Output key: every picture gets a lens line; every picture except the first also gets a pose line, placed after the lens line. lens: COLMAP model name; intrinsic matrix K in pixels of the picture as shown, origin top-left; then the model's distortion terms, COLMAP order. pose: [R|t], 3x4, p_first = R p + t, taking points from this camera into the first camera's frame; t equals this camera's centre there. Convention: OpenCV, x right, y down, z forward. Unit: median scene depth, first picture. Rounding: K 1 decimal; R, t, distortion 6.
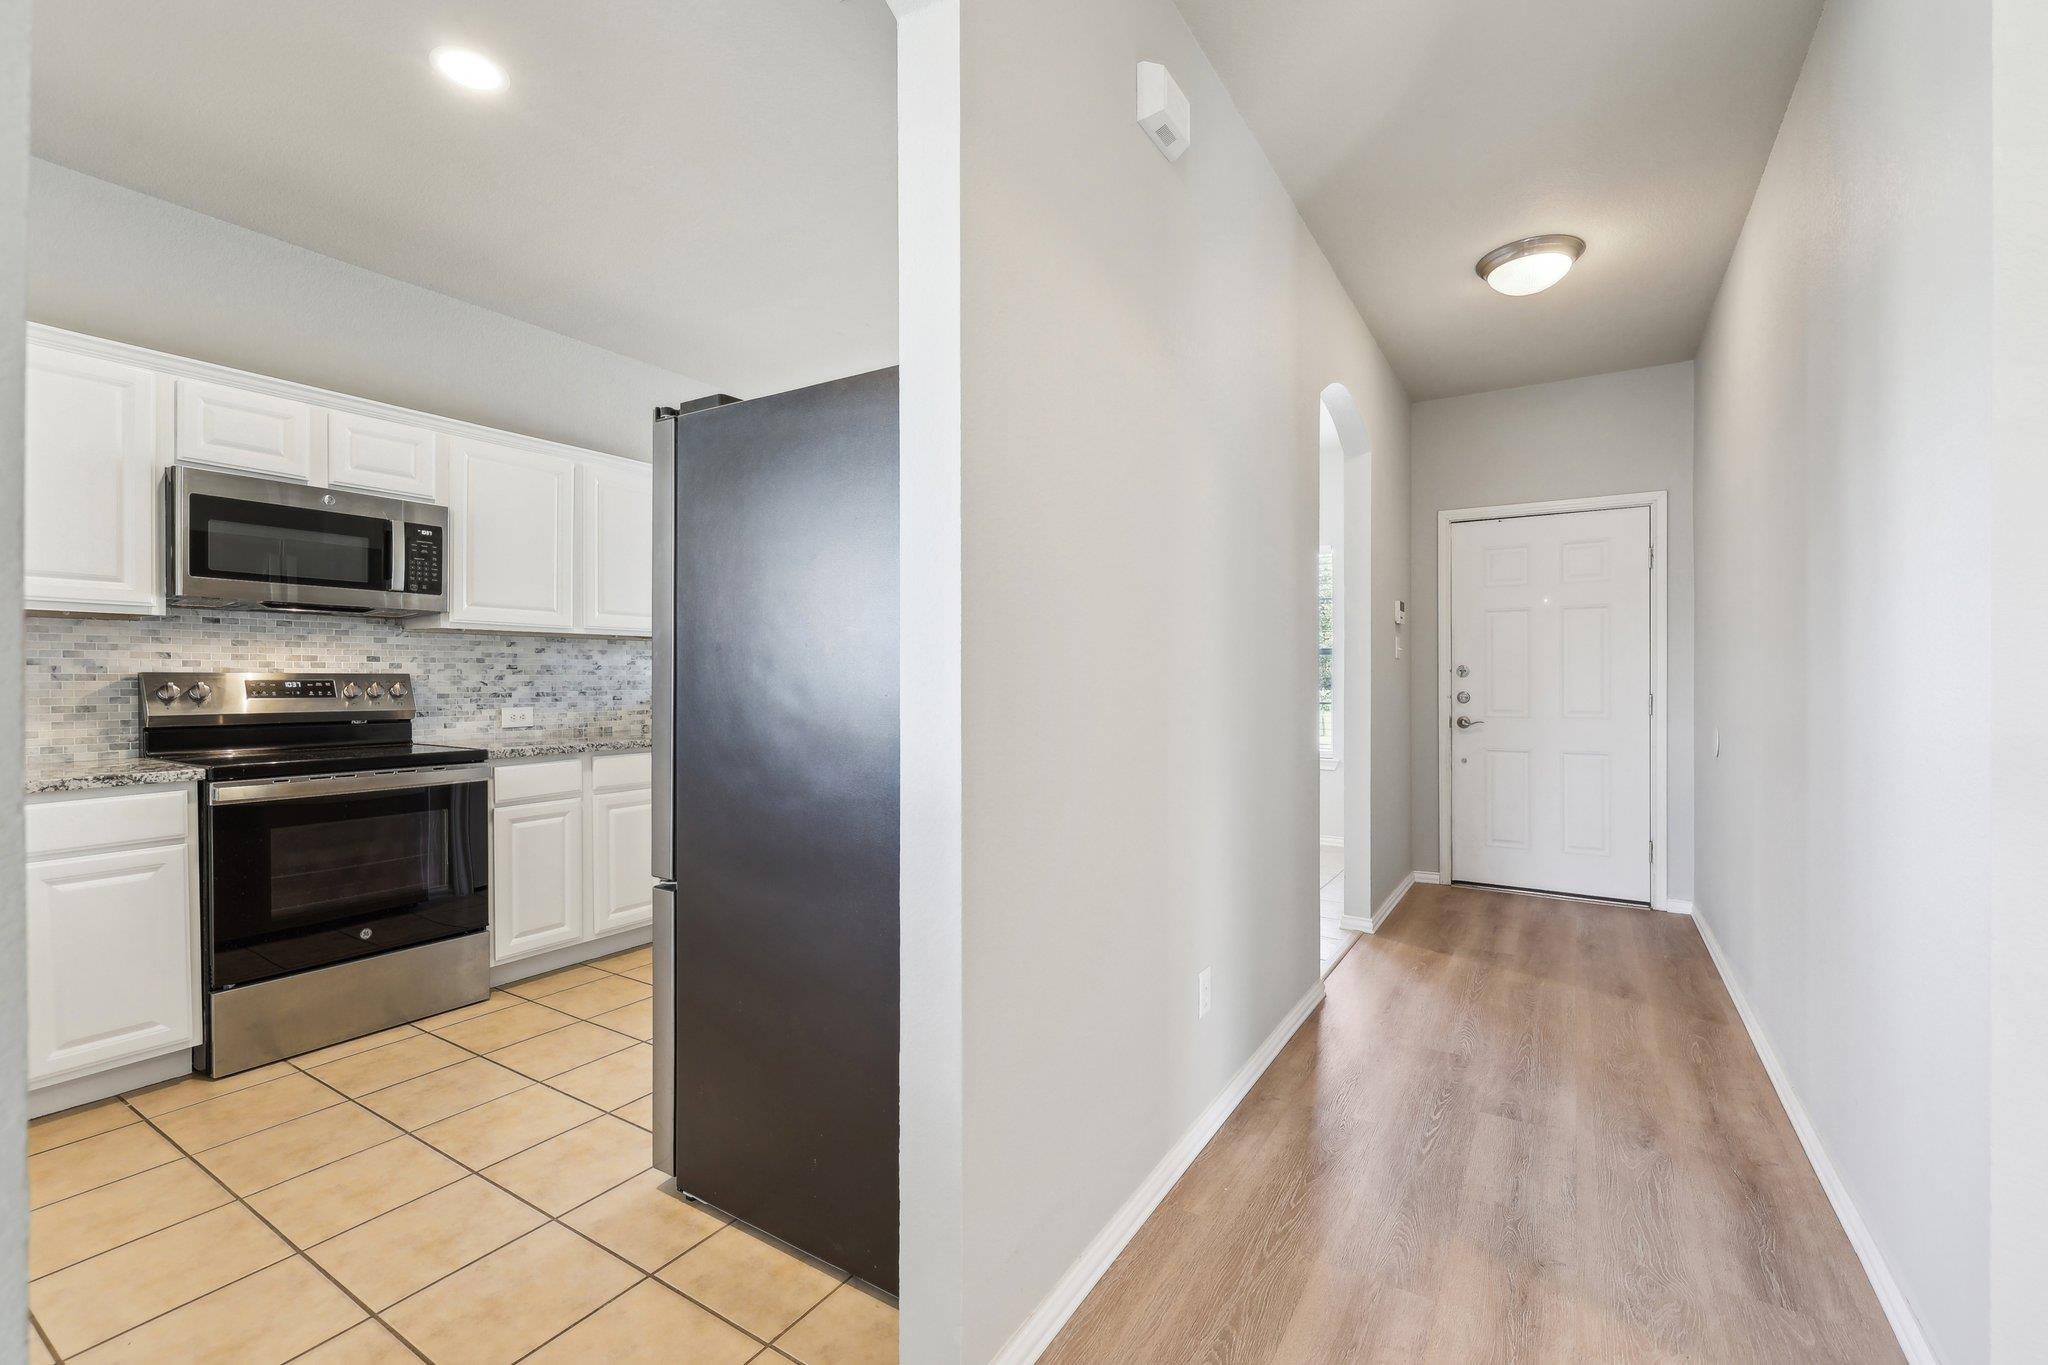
lens RADIAL K [[872.0, 0, 1022.7], [0, 872.0, 680.3], [0, 0, 1]] dist [0.001690, -0.000059]
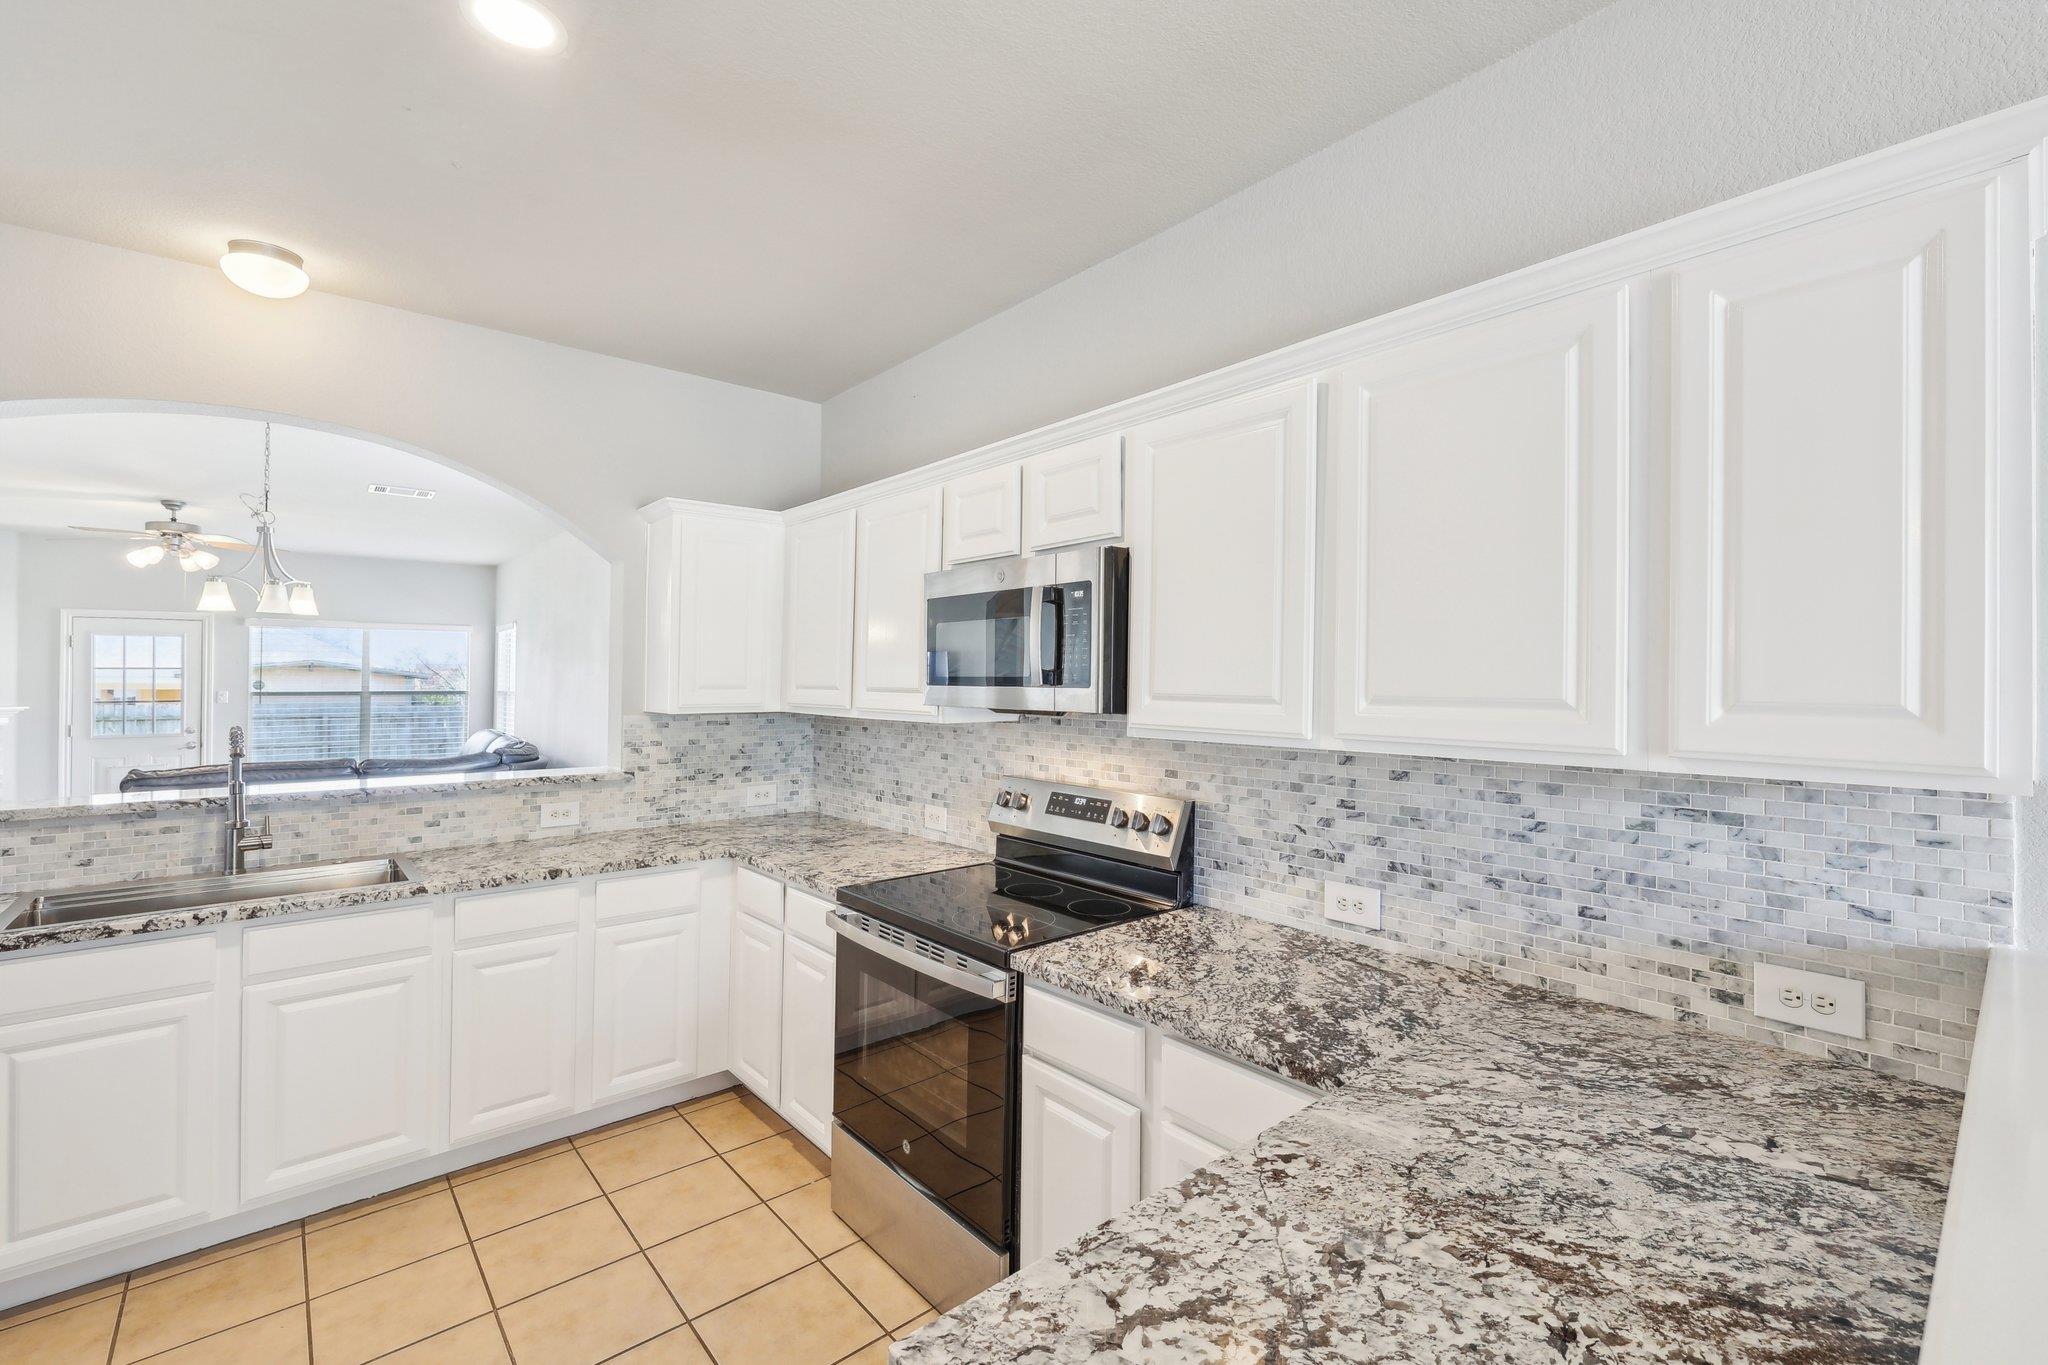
lens RADIAL K [[872.0, 0, 1038.6], [0, 872.0, 679.2], [0, 0, 1]] dist [0.001690, -0.000059]
pose [[-0.282313, -0.009479, -0.959275, -0.040718], [-0.011555, 0.999912, -0.006480, -0.094748], [0.959253, 0.009255, -0.282398, 1.092072]]
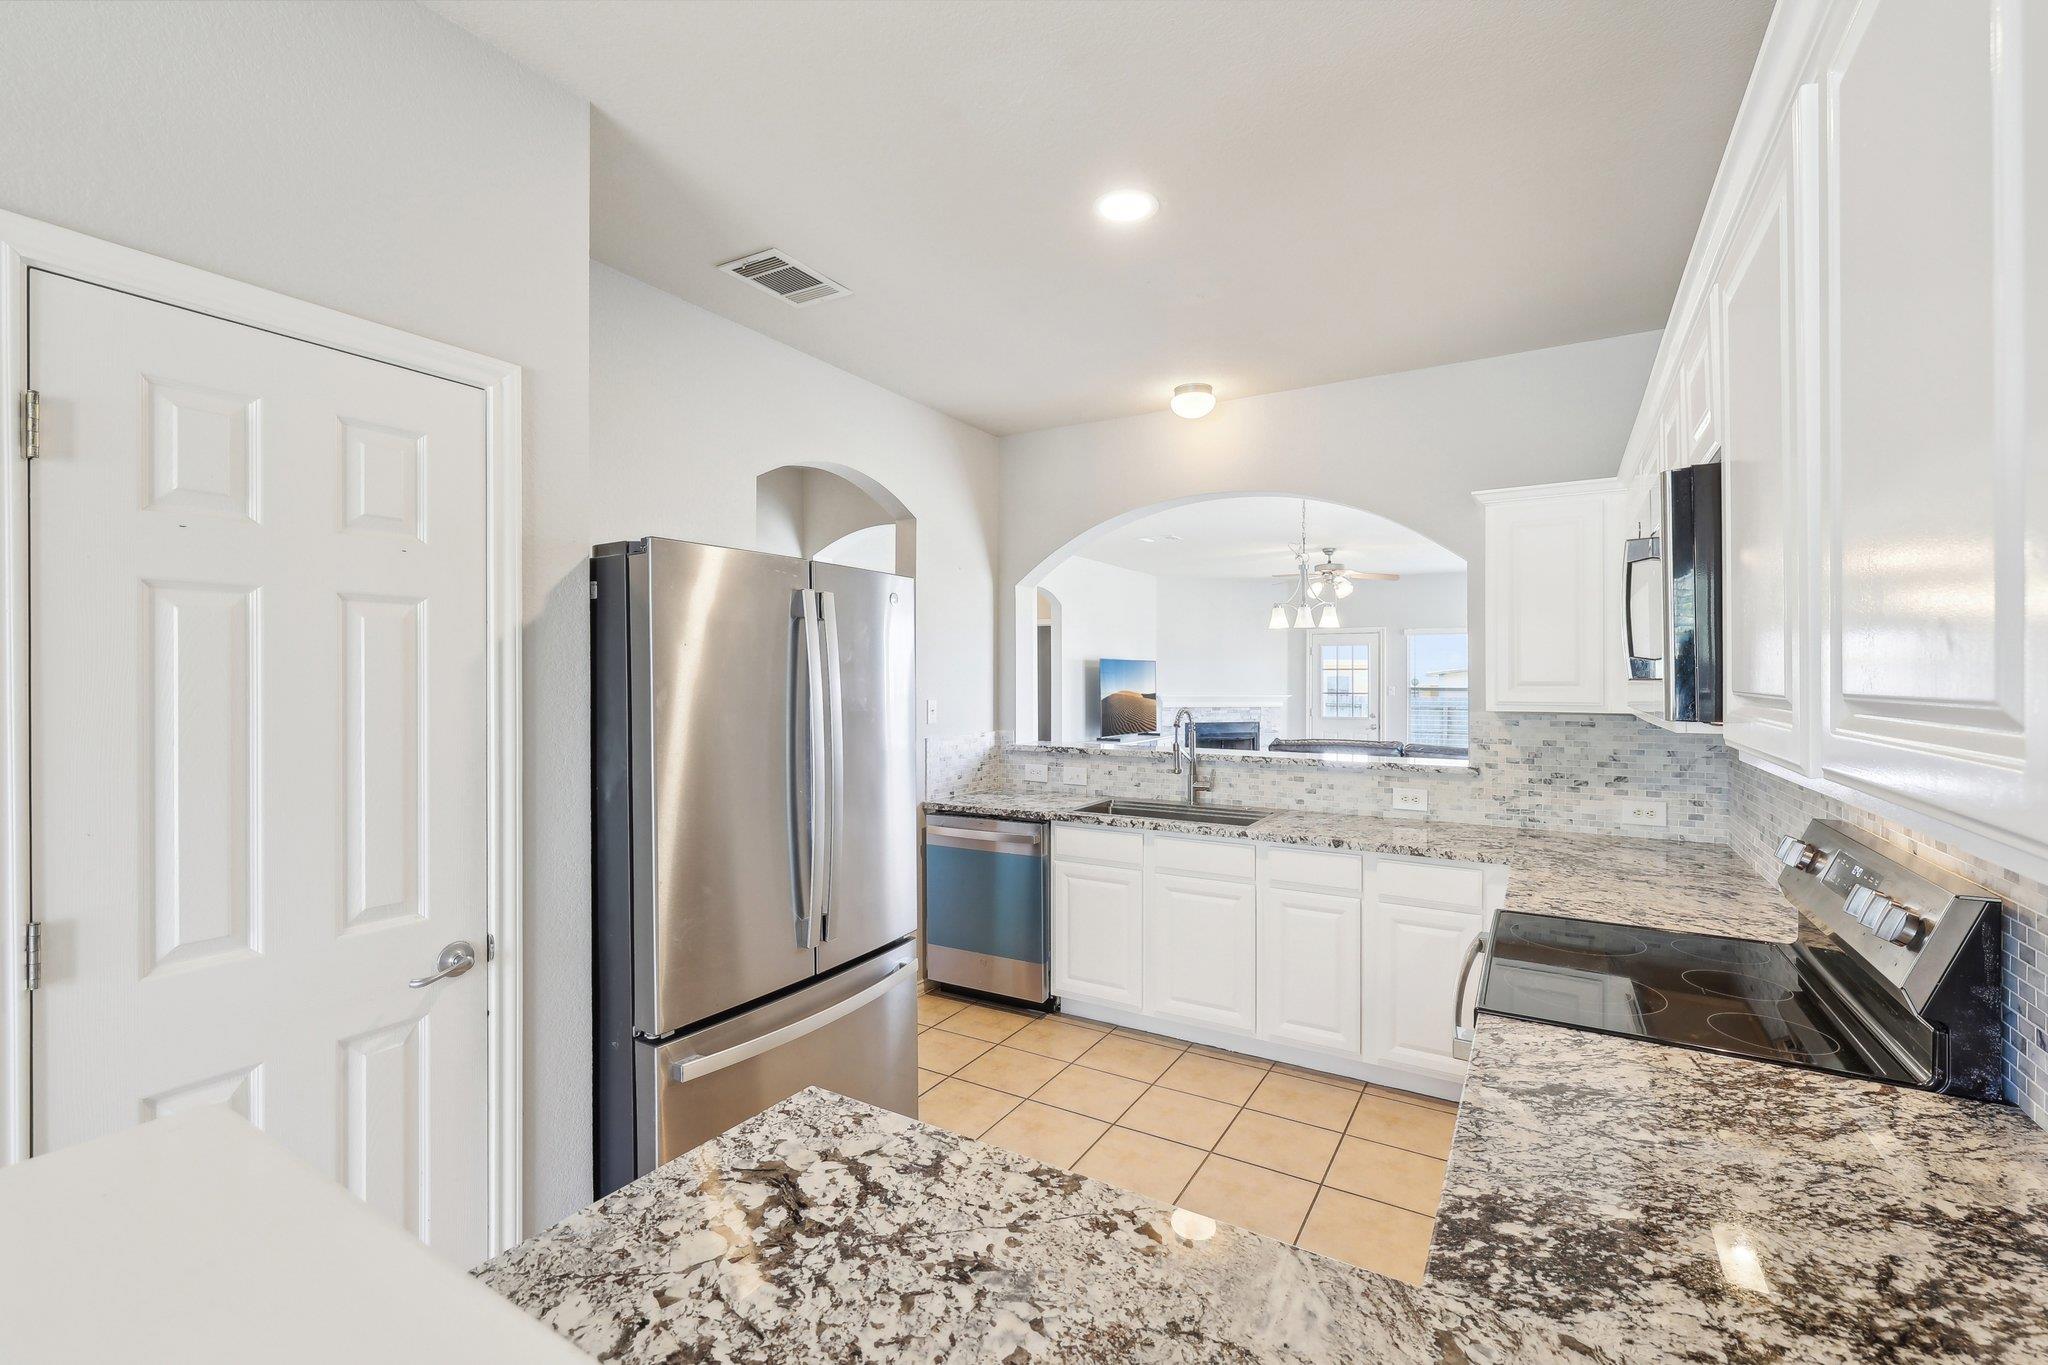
lens RADIAL K [[872.0, 0, 1030.0], [0, 872.0, 673.5], [0, 0, 1]] dist [0.001690, -0.000059]
pose [[-0.999475, -0.007780, -0.031456, -0.323752], [-0.007820, 0.999969, 0.001173, -0.095236], [0.031446, 0.001419, -0.999504, 1.355074]]
